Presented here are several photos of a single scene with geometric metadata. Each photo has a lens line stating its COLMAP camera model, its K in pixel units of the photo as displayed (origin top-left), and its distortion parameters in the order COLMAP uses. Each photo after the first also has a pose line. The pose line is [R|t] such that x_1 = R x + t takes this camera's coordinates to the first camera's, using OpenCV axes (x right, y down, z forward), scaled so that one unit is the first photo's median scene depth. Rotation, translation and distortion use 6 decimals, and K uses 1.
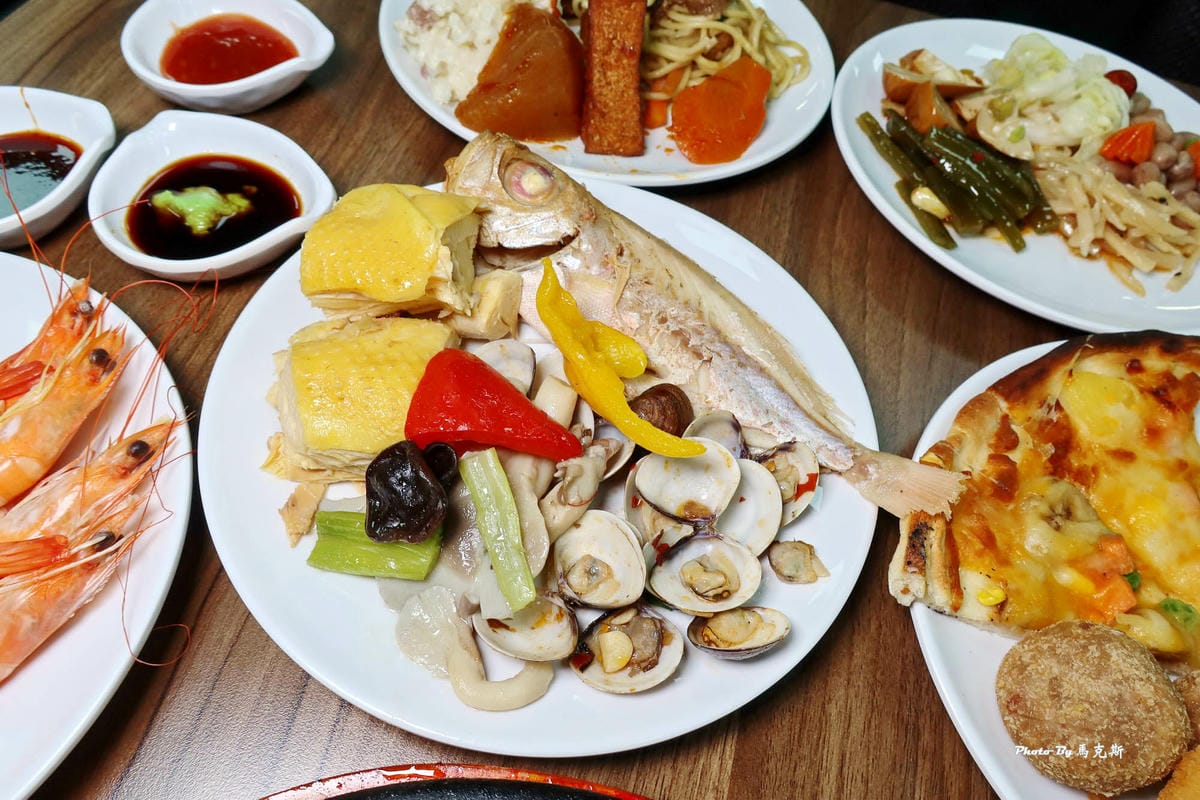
lens RADIAL K [[812.9, 0, 600.0], [0, 812.9, 400.0], [0, 0, 1]] dist [-0.012586, -0.000795]
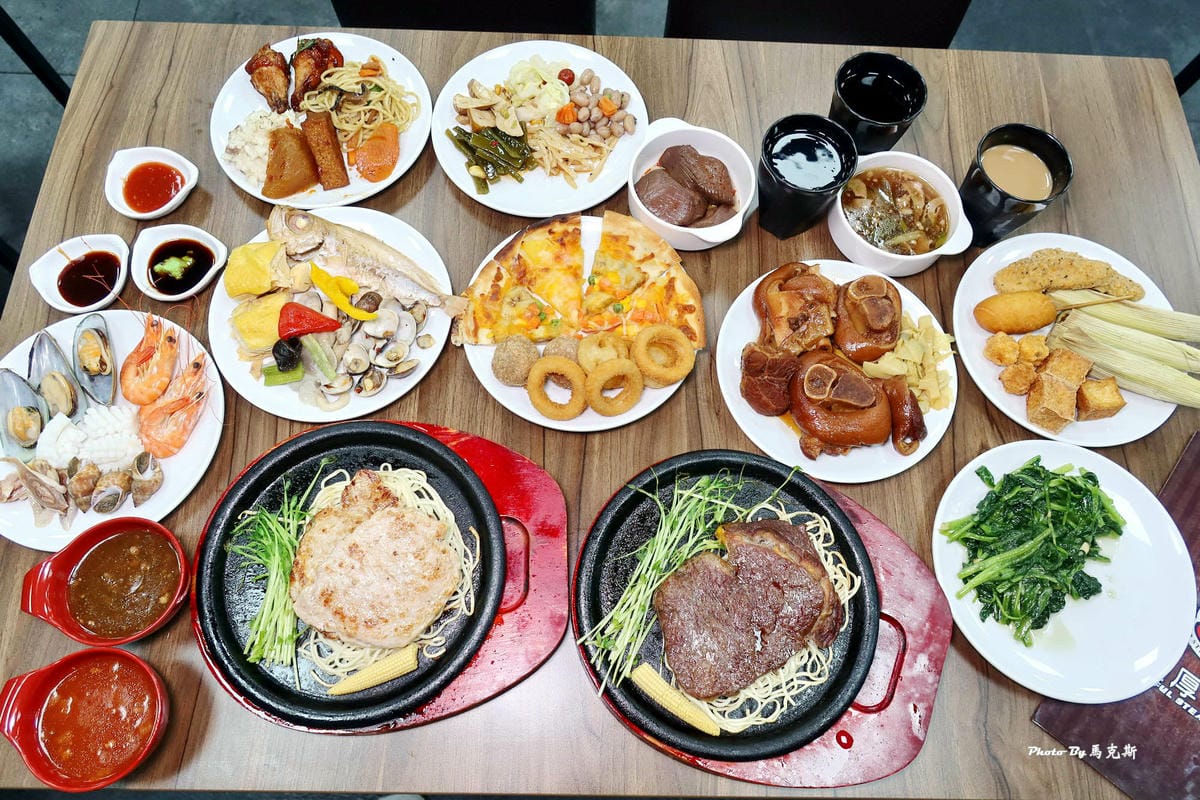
lens RADIAL K [[812.9, 0, 600.0], [0, 812.9, 400.0], [0, 0, 1]] dist [-0.012586, -0.000795]
pose [[0.962919, -0.269515, 0.012212, 0.676927], [0.258858, 0.935706, 0.239678, -0.128571], [-0.076024, -0.227630, 0.970776, -1.744272]]
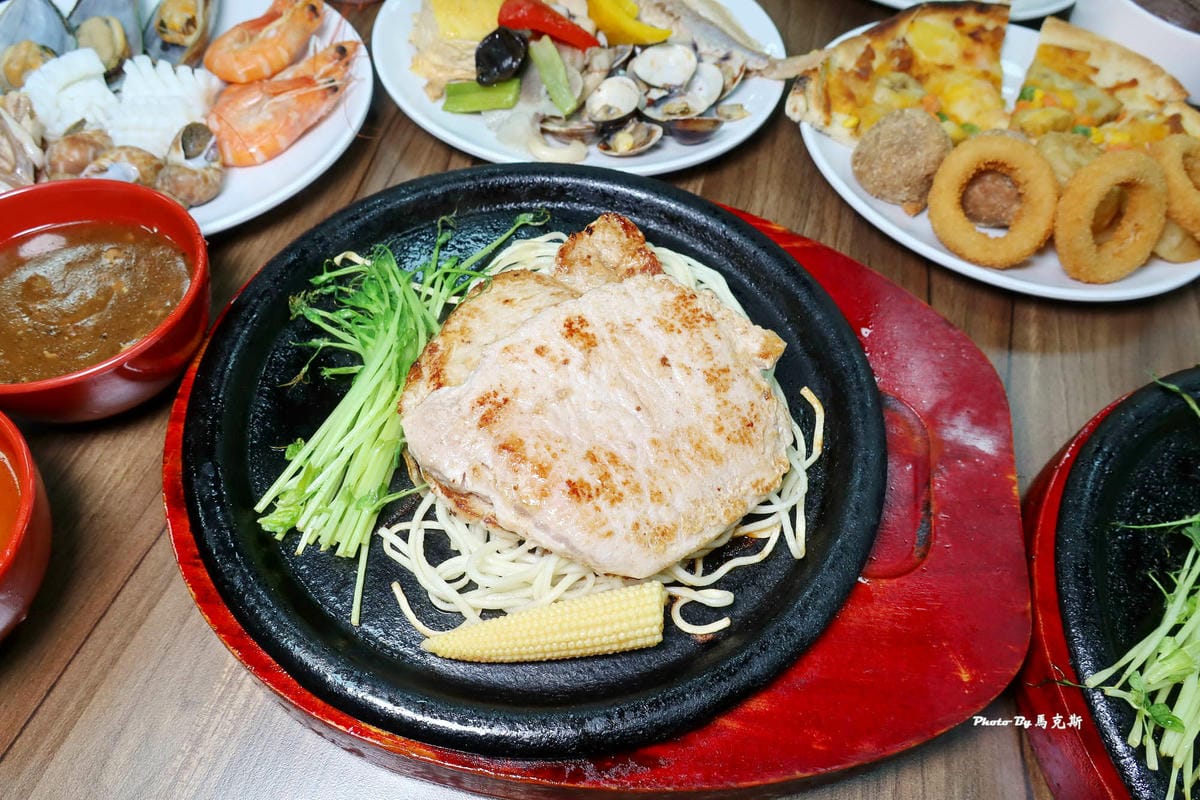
lens RADIAL K [[812.9, 0, 600.0], [0, 812.9, 400.0], [0, 0, 1]] dist [-0.012586, -0.000795]
pose [[0.998921, -0.037992, -0.026723, -0.005244], [0.037711, 0.999229, -0.010947, 0.709991], [0.027118, 0.009927, 0.999583, -0.582547]]
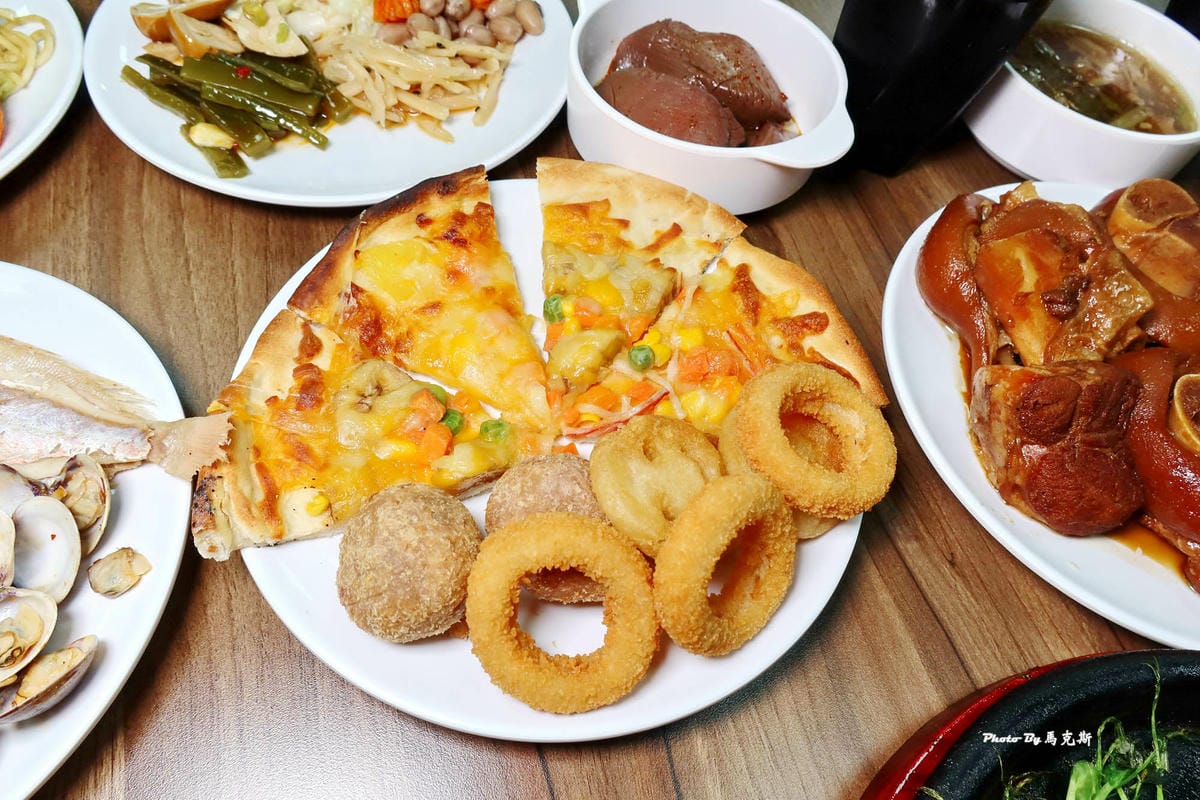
lens RADIAL K [[812.9, 0, 600.0], [0, 812.9, 400.0], [0, 0, 1]] dist [-0.012586, -0.000795]
pose [[0.849342, -0.461399, 0.256378, 0.512600], [0.436840, 0.887070, 0.149257, 0.112672], [-0.296292, -0.014774, 0.954983, -0.066539]]
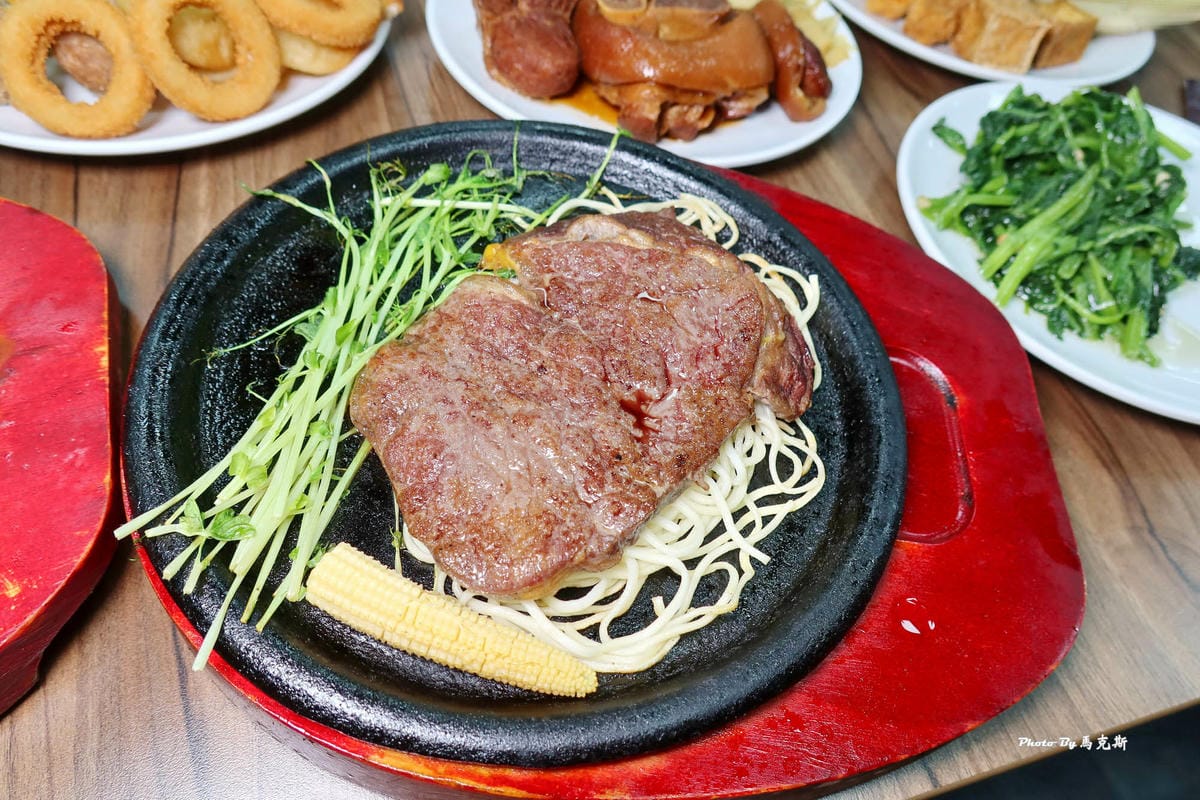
lens RADIAL K [[812.9, 0, 600.0], [0, 812.9, 400.0], [0, 0, 1]] dist [-0.012586, -0.000795]
pose [[0.846767, -0.443142, 0.294299, 0.671760], [0.430614, 0.895819, 0.109906, 1.009516], [-0.312343, 0.033664, 0.949373, -0.560499]]
